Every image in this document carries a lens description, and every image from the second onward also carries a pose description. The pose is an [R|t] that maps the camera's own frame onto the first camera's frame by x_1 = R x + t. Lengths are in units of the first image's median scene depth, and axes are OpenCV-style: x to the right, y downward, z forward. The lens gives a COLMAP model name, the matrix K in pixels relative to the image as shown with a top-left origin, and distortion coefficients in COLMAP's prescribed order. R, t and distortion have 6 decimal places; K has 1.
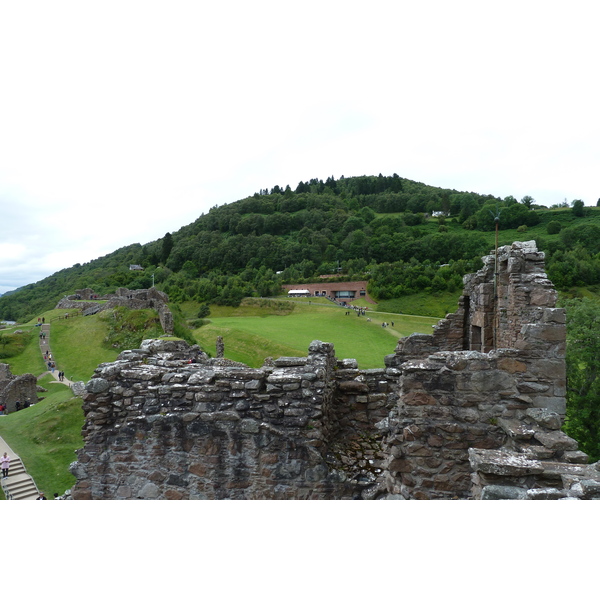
lens RADIAL K [[432.9, 0, 301.4], [0, 432.9, 300.6], [0, 0, 1]] dist [-0.015132, -0.005450]
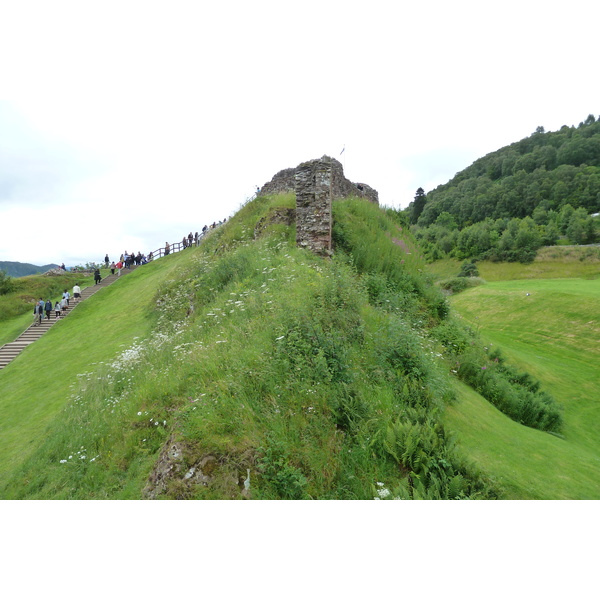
lens RADIAL K [[432.9, 0, 300.9], [0, 432.9, 297.1], [0, 0, 1]] dist [-0.015132, -0.005450]
pose [[0.834576, 0.013631, -0.550725, -0.082903], [0.004095, 0.999513, 0.030945, 0.038318], [0.550878, -0.028082, 0.834113, 0.349691]]
